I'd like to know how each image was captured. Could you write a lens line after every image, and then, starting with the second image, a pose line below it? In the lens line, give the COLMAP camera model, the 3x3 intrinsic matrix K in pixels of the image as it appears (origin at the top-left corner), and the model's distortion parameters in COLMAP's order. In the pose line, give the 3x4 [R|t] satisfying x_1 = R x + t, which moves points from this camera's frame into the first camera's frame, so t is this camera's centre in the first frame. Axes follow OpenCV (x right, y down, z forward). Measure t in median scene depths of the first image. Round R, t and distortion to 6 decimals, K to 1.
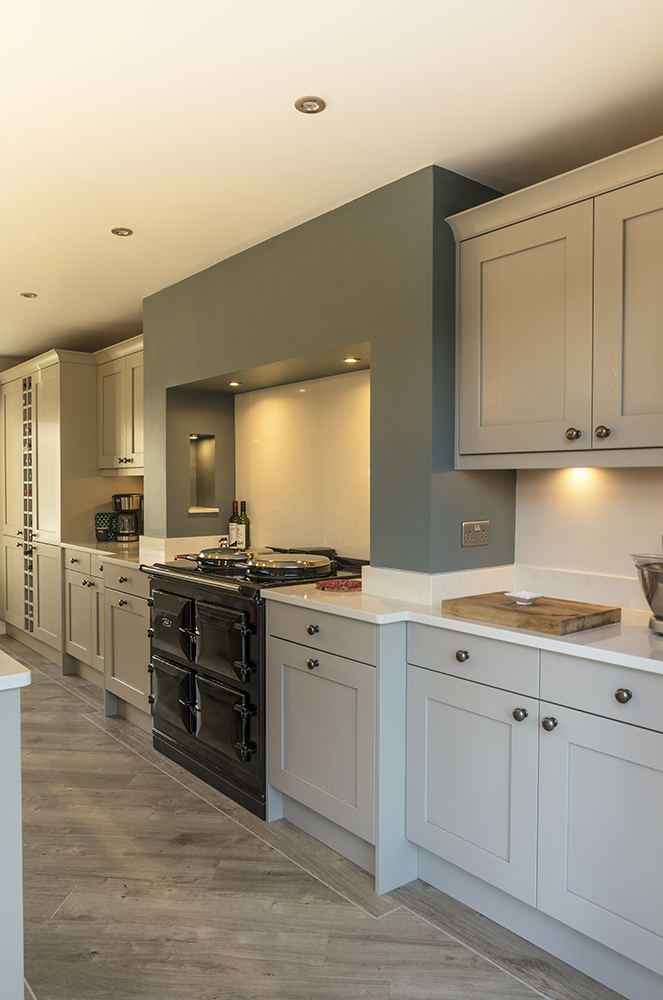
lens RADIAL K [[711.9, 0, 309.2], [0, 711.9, 501.1], [0, 0, 1]] dist [-0.003444, 0.002969]
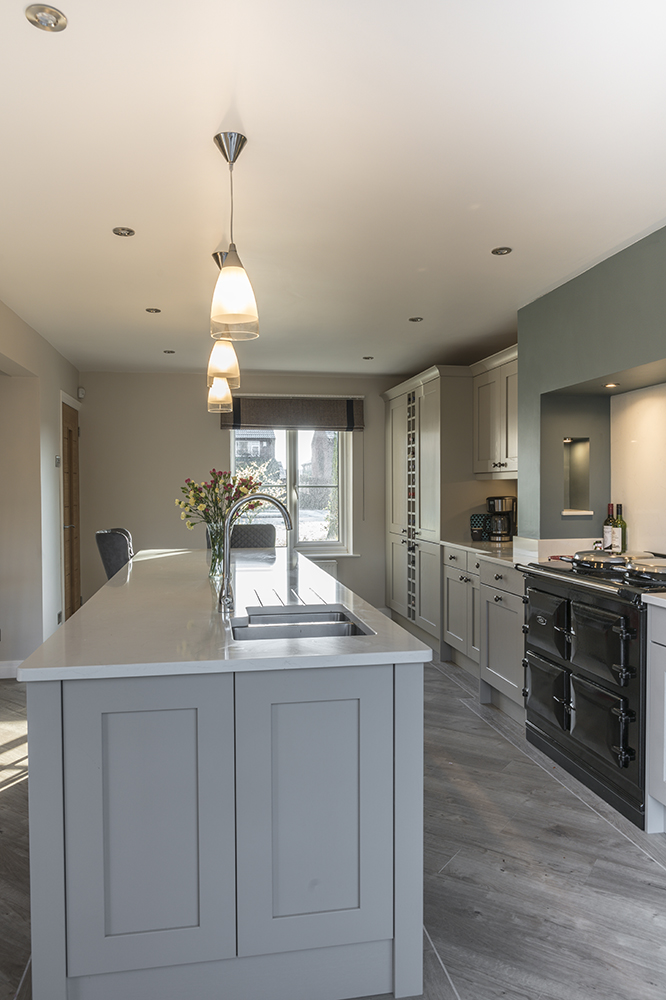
lens RADIAL K [[686.7, 0, 338.8], [0, 686.7, 503.5], [0, 0, 1]] dist [-0.010730, 0.005971]
pose [[0.890360, 0.005946, -0.455219, -0.009199], [-0.006036, 0.999981, 0.001255, 0.000784], [0.455218, 0.001630, 0.890378, -0.026669]]
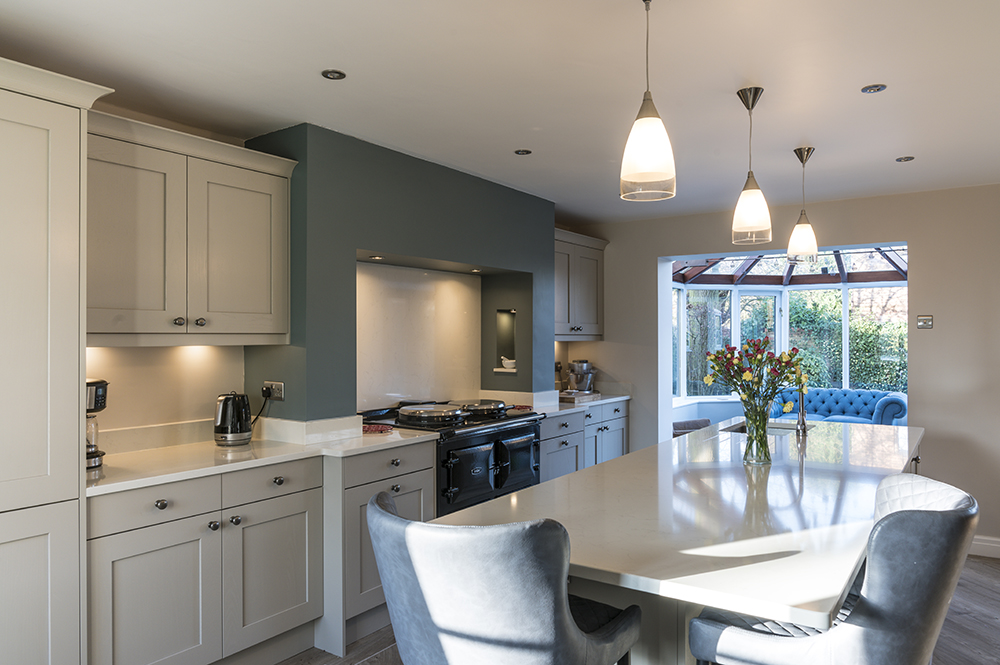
lens RADIAL K [[705.1, 0, 500.0], [0, 705.1, 332.5], [0, 0, 1]] dist [-0.007697, 0.004959]
pose [[-0.314109, 0.002929, 0.949383, -1.469512], [0.024393, 0.999690, 0.004986, -0.069185], [-0.949074, 0.024725, -0.314083, 1.474550]]
